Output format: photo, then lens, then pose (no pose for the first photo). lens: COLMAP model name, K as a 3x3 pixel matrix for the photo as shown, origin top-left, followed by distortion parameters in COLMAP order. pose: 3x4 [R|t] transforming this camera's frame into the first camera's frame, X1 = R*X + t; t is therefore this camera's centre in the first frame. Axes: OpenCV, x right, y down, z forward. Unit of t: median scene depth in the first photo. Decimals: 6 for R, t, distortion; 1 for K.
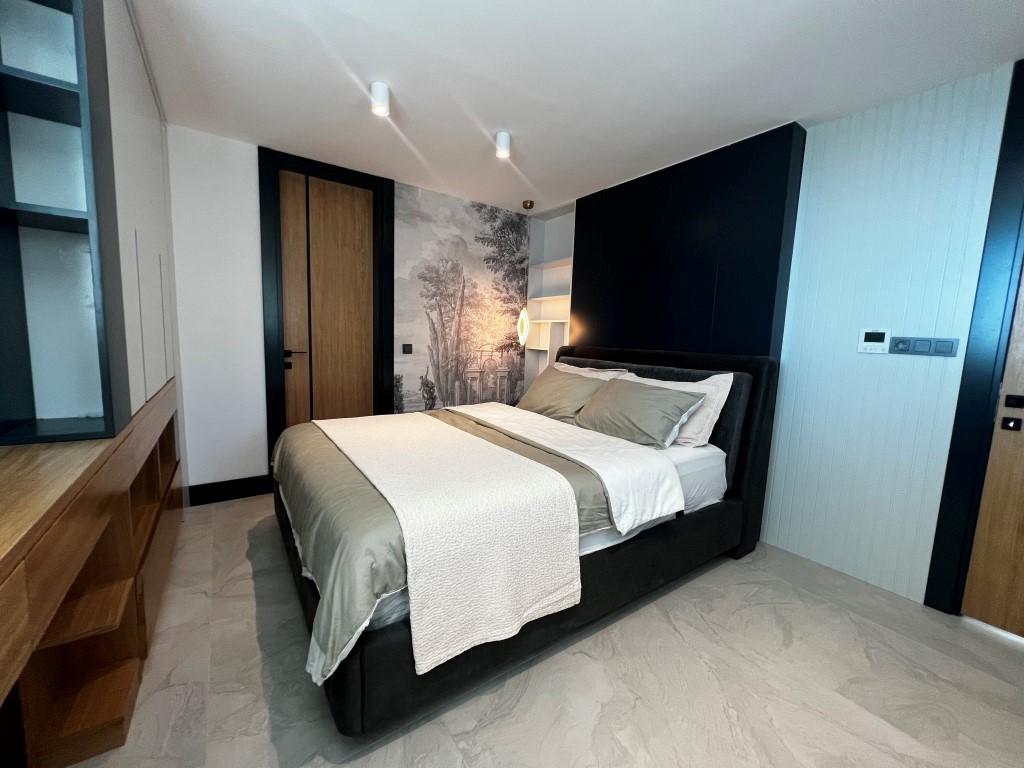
lens RADIAL K [[408.9, 0, 511.3], [0, 408.9, 383.5], [0, 0, 1]] dist [-0.003537, 0.000169]
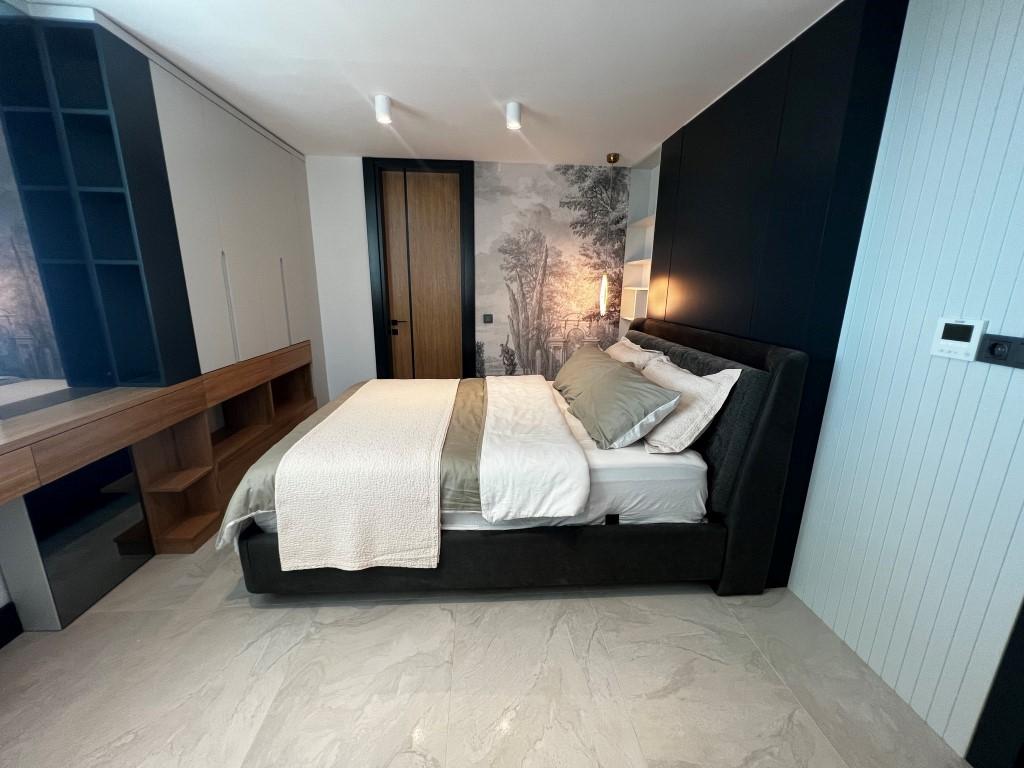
lens RADIAL K [[408.9, 0, 510.4], [0, 408.9, 383.8], [0, 0, 1]] dist [-0.003537, 0.000169]
pose [[0.857040, 0.097931, -0.505857, 0.374016], [-0.040043, 0.991461, 0.124100, -0.050594], [0.513691, -0.086103, 0.853644, 0.079313]]
